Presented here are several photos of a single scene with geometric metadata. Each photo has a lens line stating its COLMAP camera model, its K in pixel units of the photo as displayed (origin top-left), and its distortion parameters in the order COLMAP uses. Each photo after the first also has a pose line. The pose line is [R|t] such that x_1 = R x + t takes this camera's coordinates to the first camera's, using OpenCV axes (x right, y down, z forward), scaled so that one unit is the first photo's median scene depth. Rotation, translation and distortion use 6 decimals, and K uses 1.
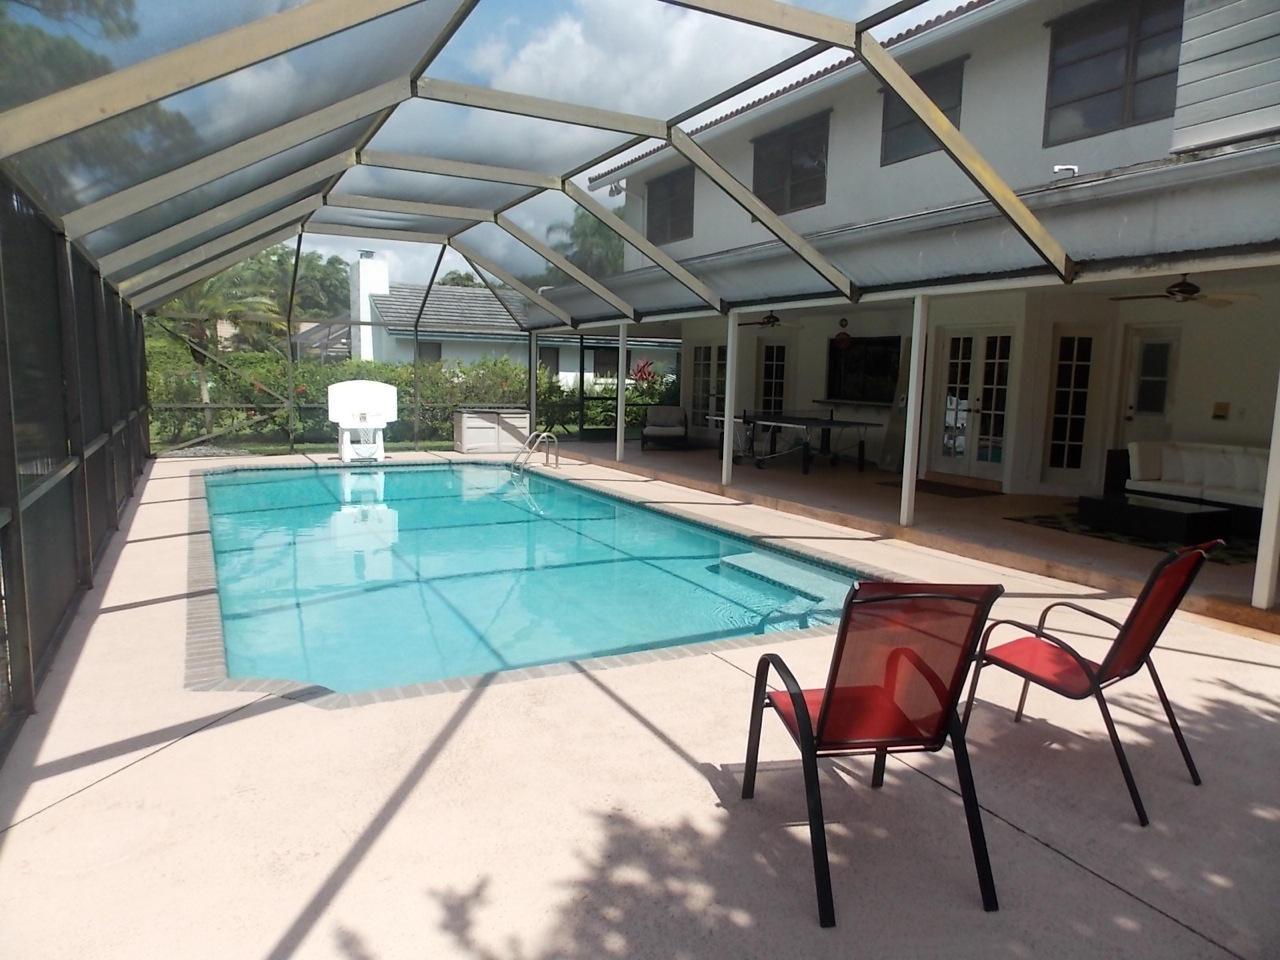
lens RADIAL K [[844.7, 0, 640.1], [0, 844.7, 479.4], [0, 0, 1]] dist [0.001948, -0.000050]
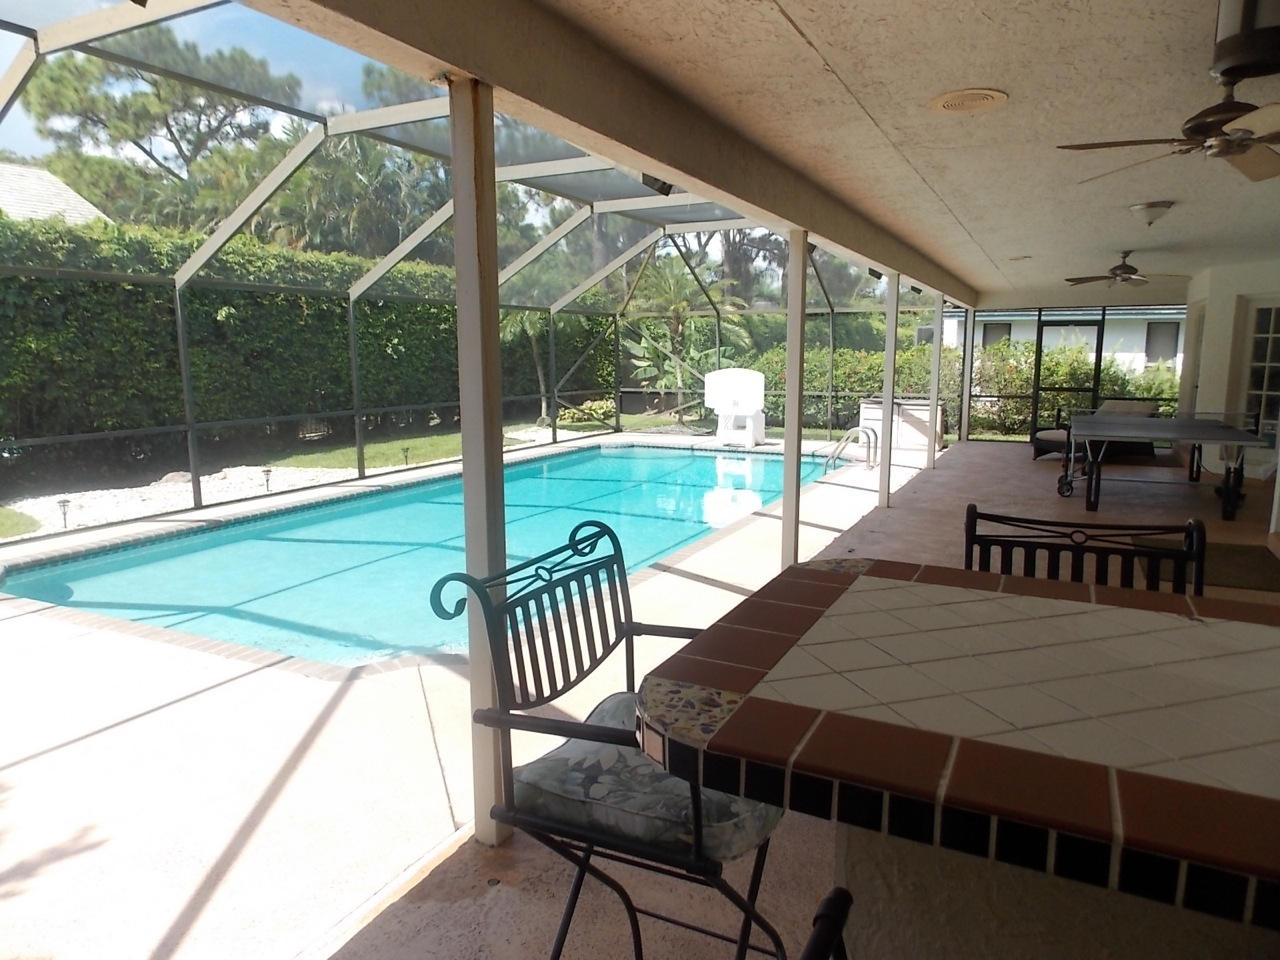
lens RADIAL K [[844.7, 0, 638.8], [0, 844.7, 482.2], [0, 0, 1]] dist [0.001948, -0.000050]
pose [[0.581403, 0.098007, -0.807691, 0.442802], [-0.090631, 0.994342, 0.055416, -0.024792], [0.808552, 0.040983, 0.586995, 0.313046]]
